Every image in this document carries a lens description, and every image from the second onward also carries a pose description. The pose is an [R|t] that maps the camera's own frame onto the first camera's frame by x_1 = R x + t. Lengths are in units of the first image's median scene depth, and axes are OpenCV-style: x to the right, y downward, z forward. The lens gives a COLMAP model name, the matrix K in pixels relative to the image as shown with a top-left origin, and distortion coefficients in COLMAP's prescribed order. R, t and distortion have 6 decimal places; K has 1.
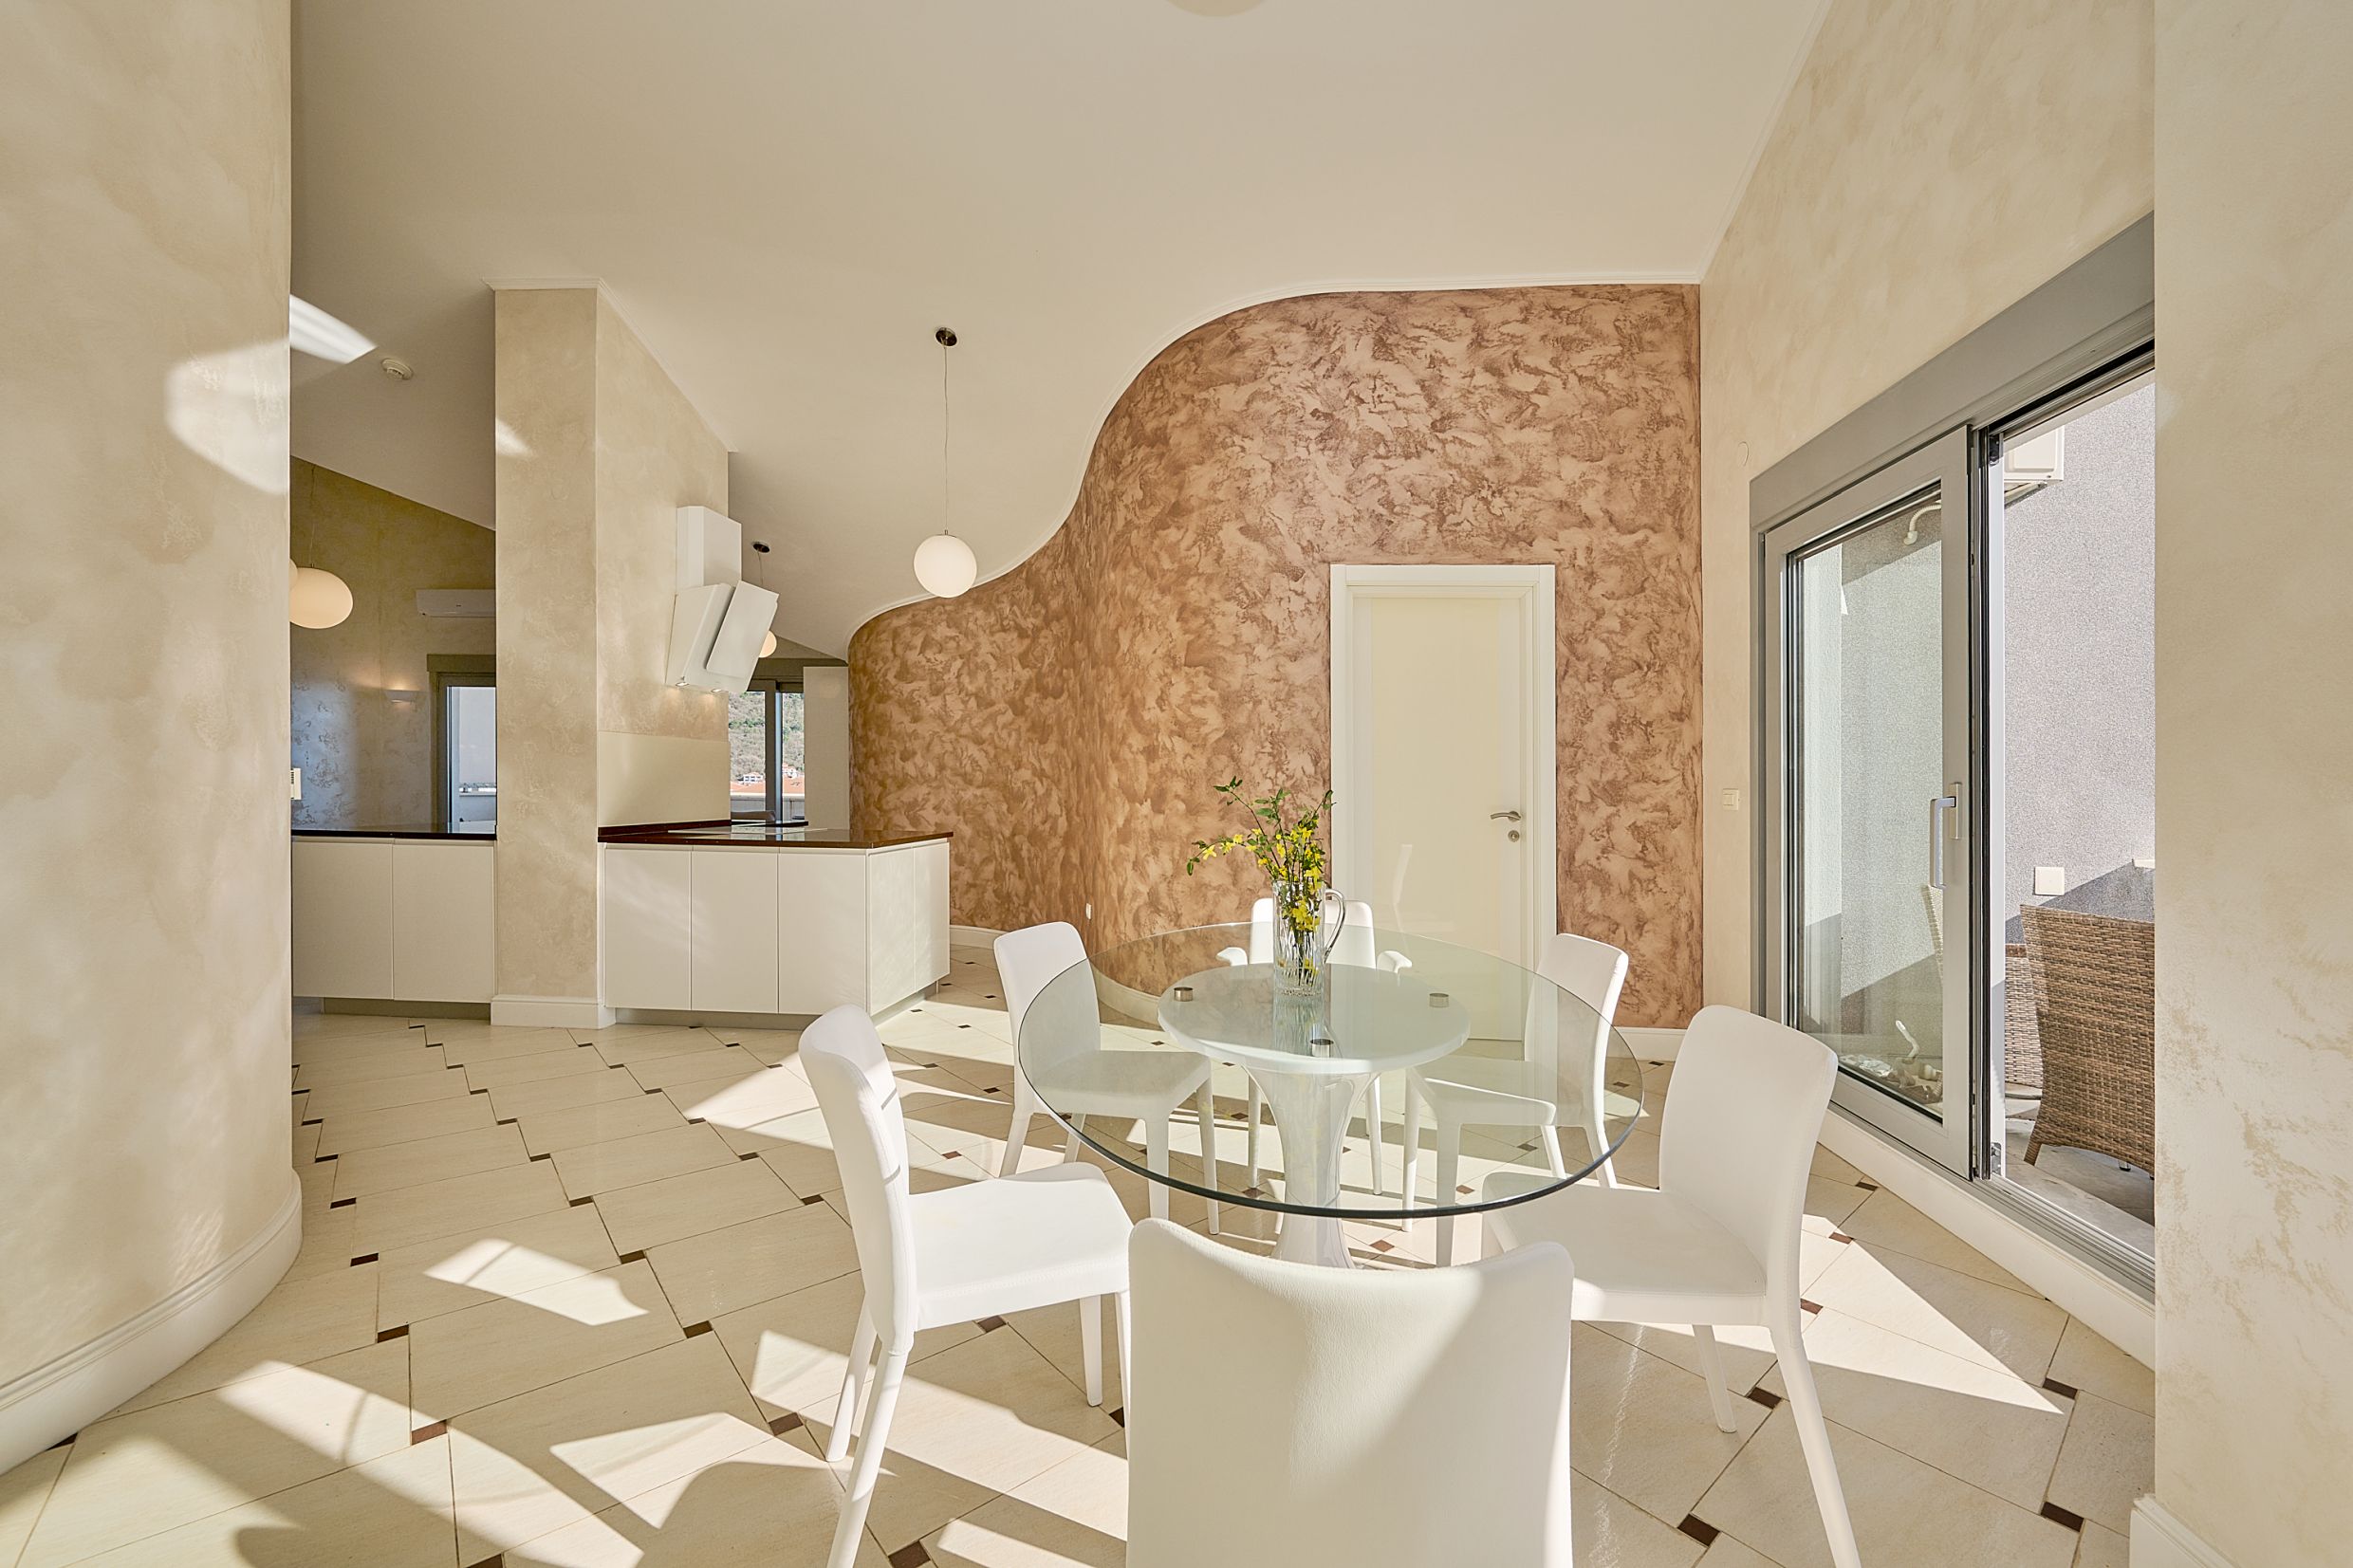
lens RADIAL K [[957.2, 0, 1262.6], [0, 957.2, 792.9], [0, 0, 1]] dist [0.004639, -0.000759]
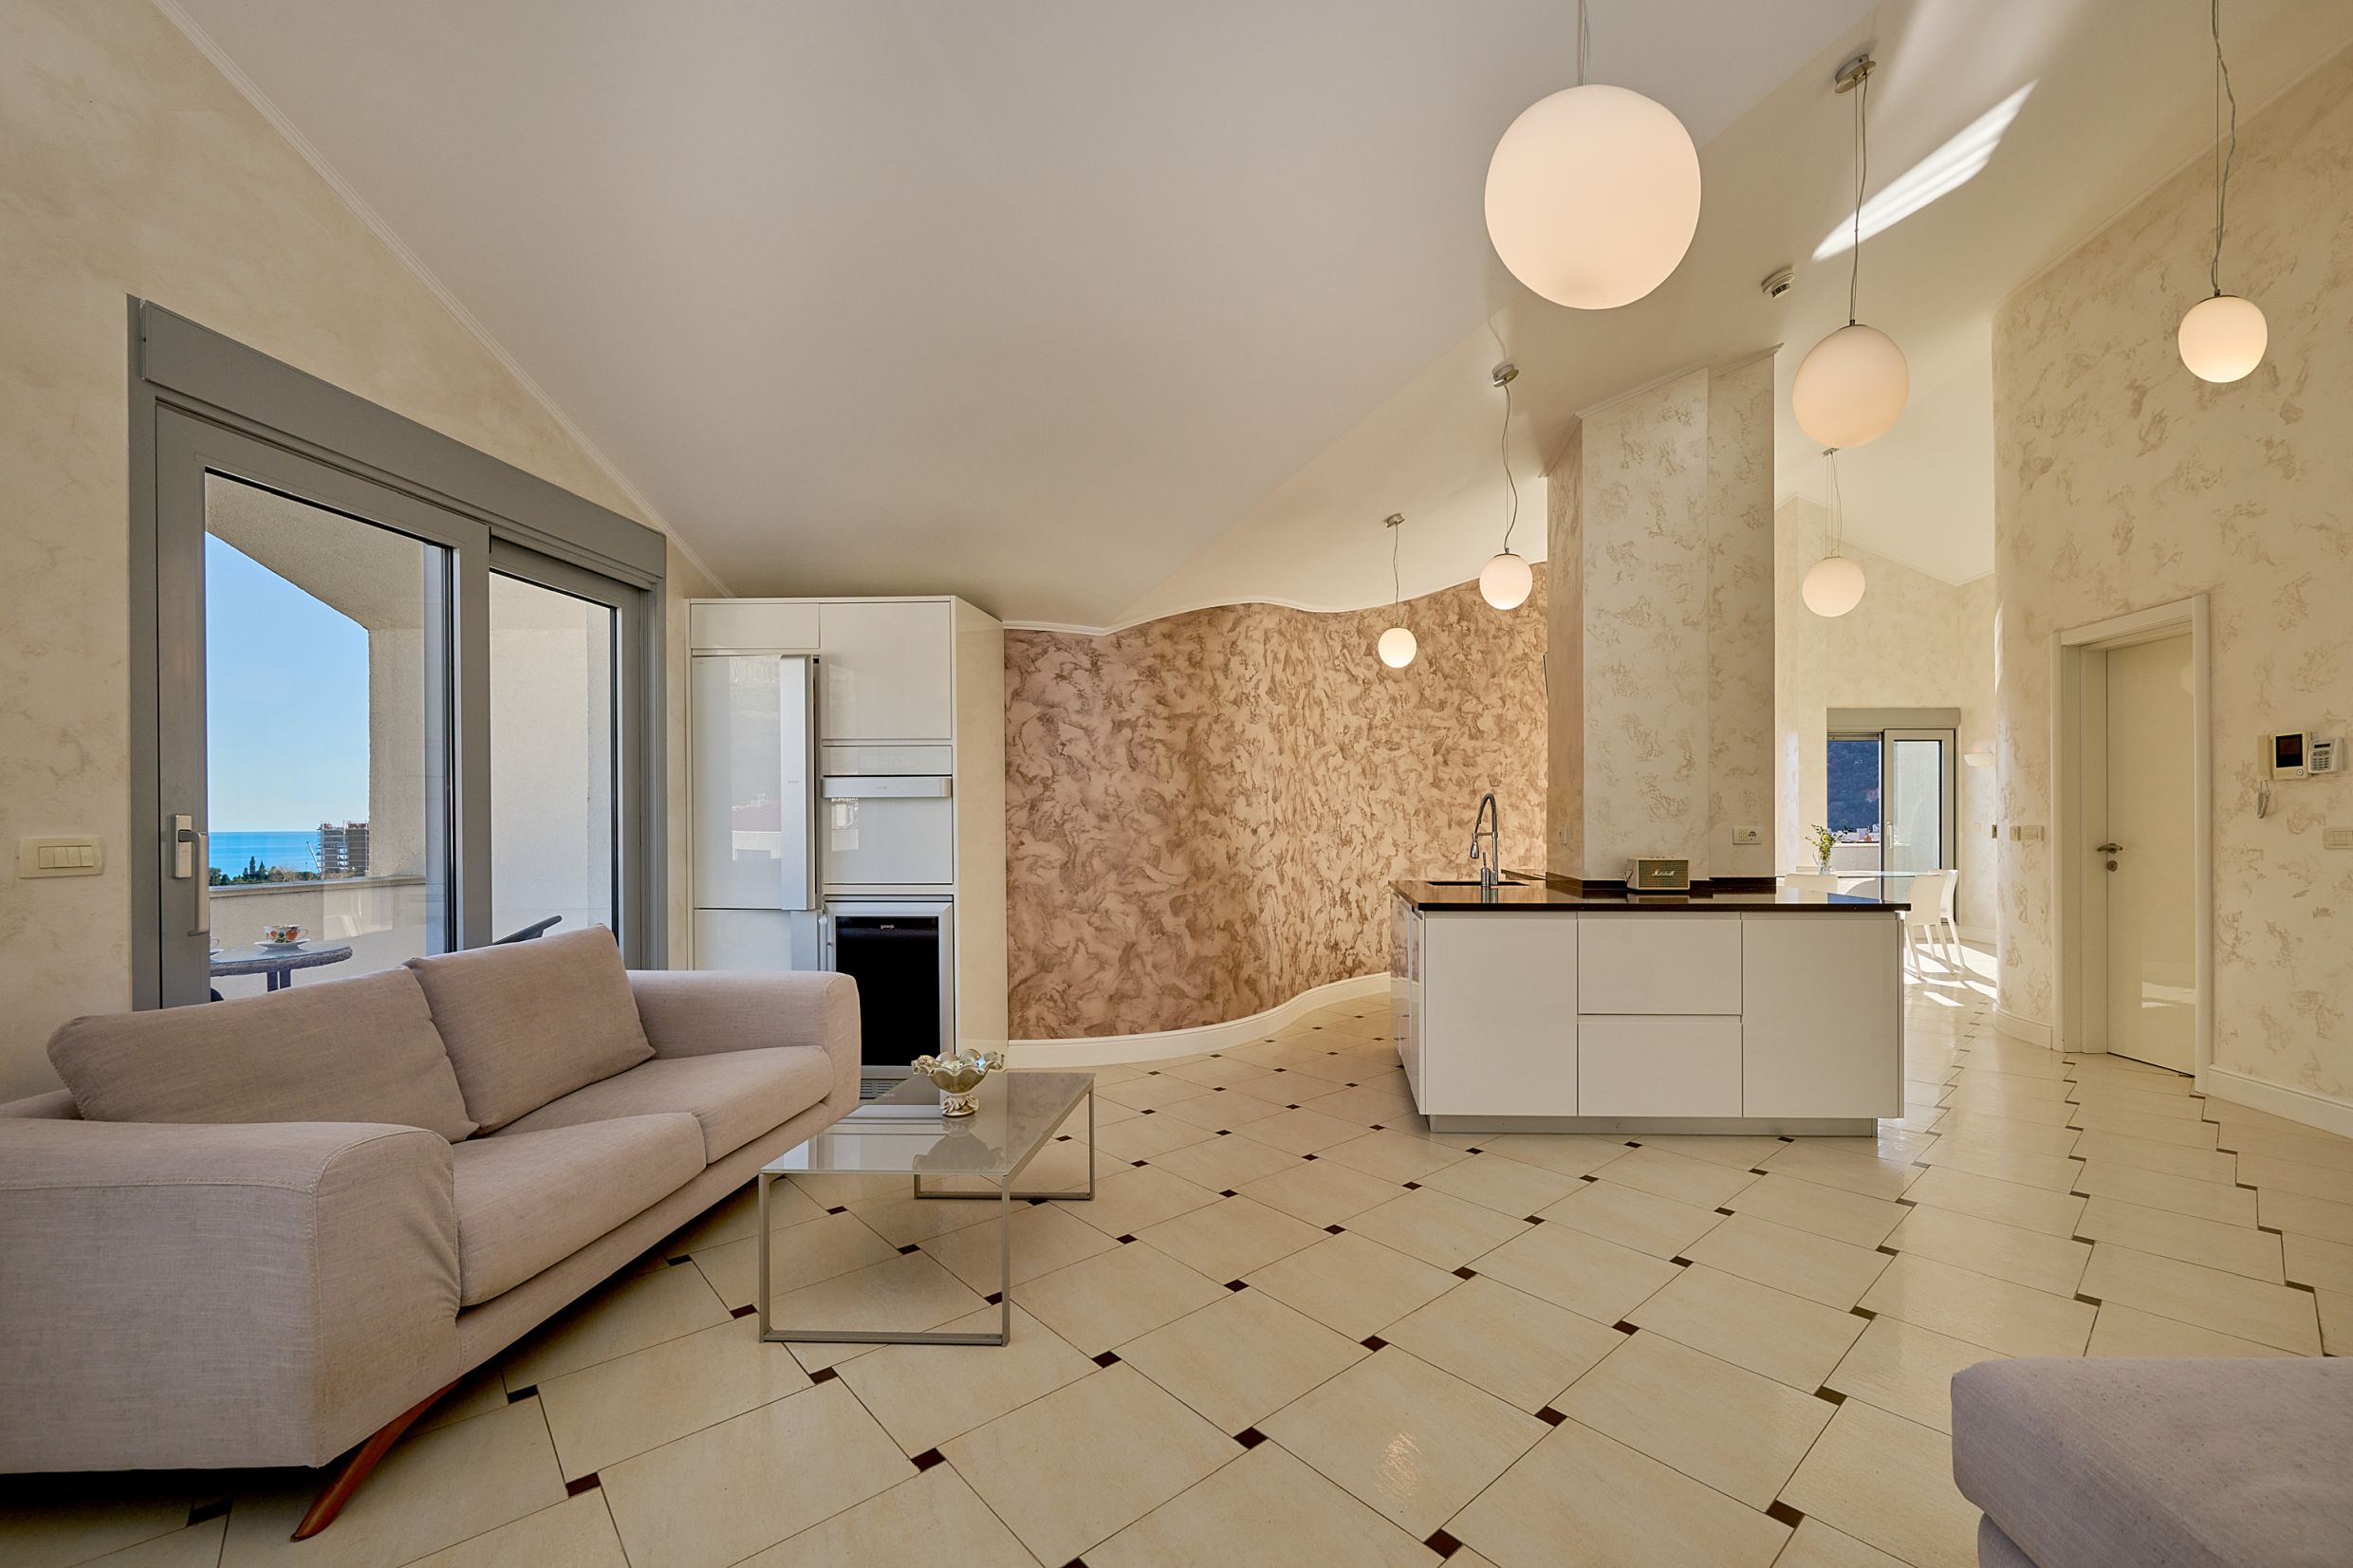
lens RADIAL K [[957.2, 0, 1345.3], [0, 957.2, 808.1], [0, 0, 1]] dist [0.004639, -0.000759]
pose [[-0.095365, -0.004055, 0.995434, -1.769651], [0.005358, 0.999975, 0.004586, -0.051698], [-0.995428, 0.005770, -0.095341, 1.570420]]
